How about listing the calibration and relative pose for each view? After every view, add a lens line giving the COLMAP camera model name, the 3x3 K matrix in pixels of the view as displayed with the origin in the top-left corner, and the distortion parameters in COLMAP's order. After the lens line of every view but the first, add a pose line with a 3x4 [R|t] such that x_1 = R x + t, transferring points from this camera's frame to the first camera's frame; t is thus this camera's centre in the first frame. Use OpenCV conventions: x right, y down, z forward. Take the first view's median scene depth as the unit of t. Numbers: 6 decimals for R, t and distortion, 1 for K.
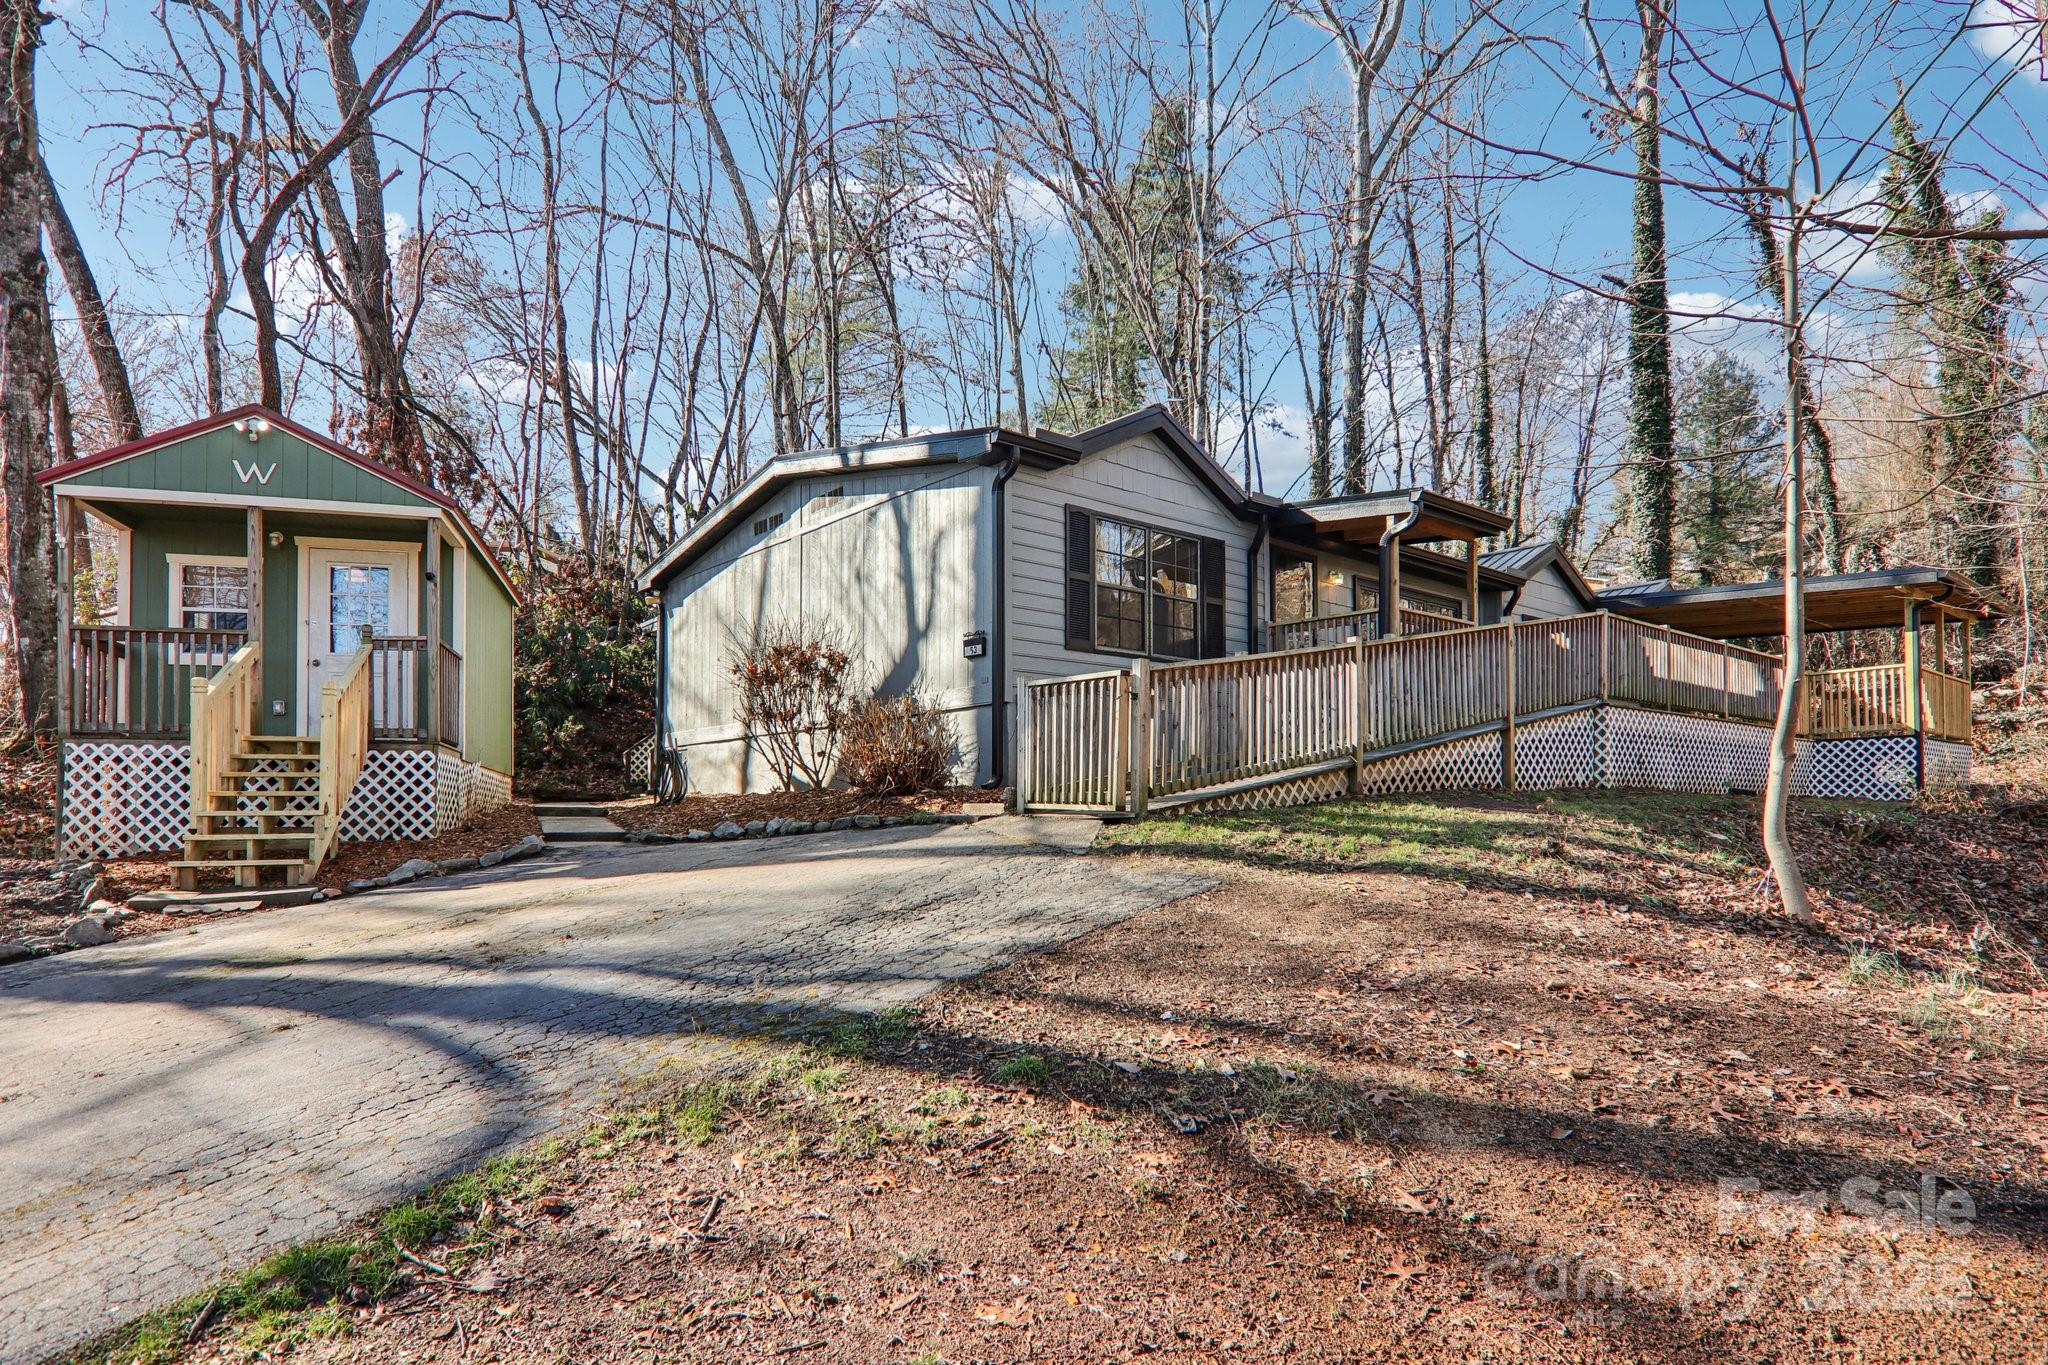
lens RADIAL K [[1115.8, 0, 1021.1], [0, 1115.8, 809.3], [0, 0, 1]] dist [-0.020591, 0.000636]
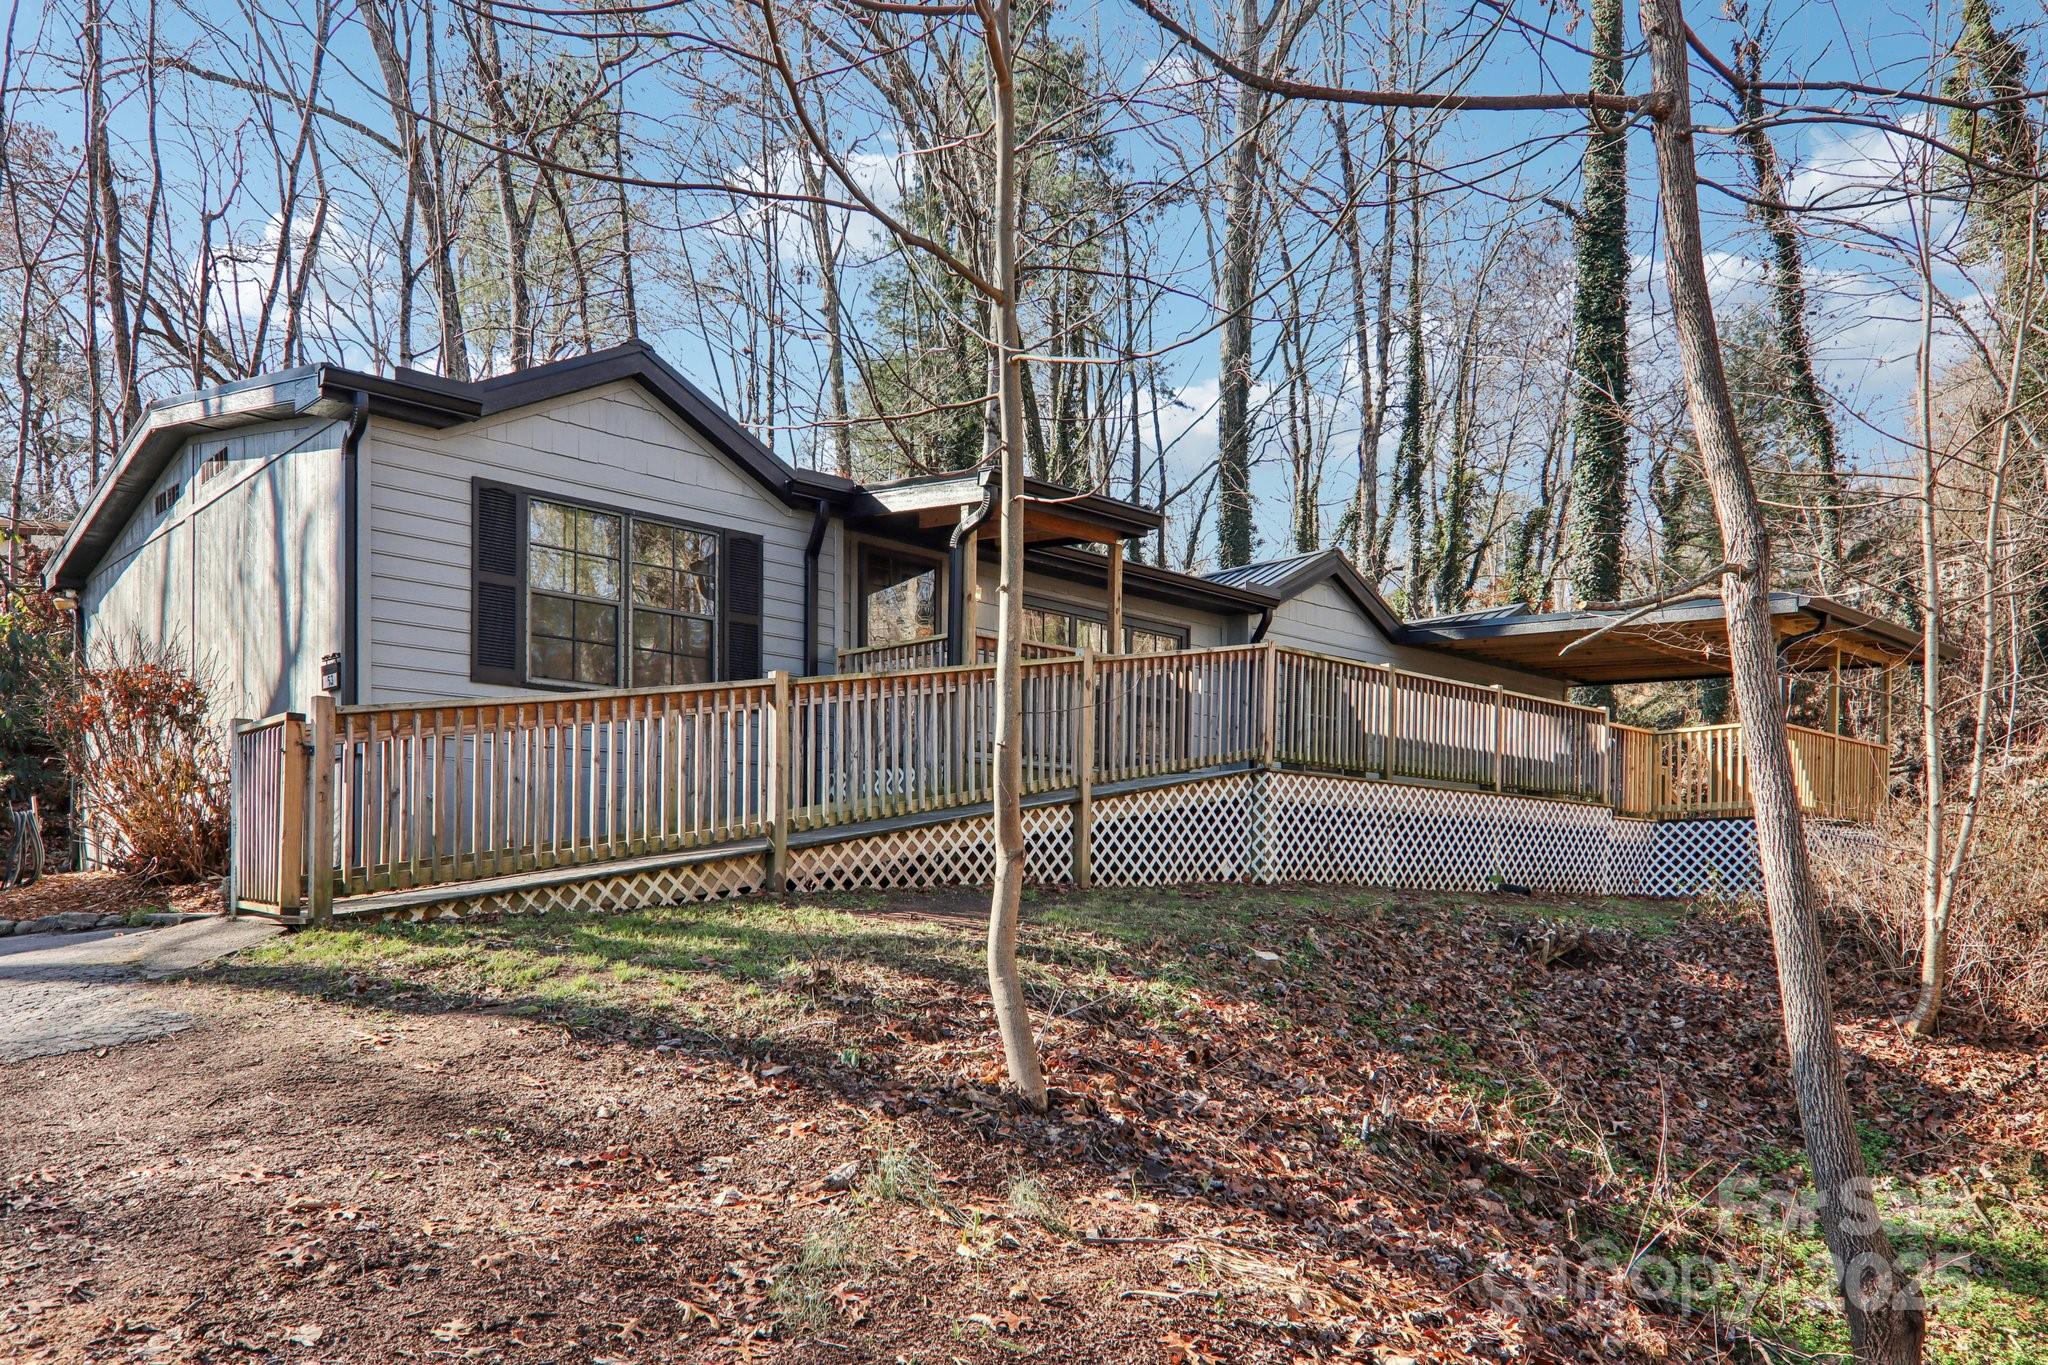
lens RADIAL K [[1442.5, 0, 984.0], [0, 1442.5, 938.4], [0, 0, 1]] dist [-0.006146, 0.002065]
pose [[0.998931, 0.010606, 0.045000, 0.300528], [-0.012036, 0.999427, 0.031627, -0.010688], [-0.044639, -0.032134, 0.998486, 0.049813]]
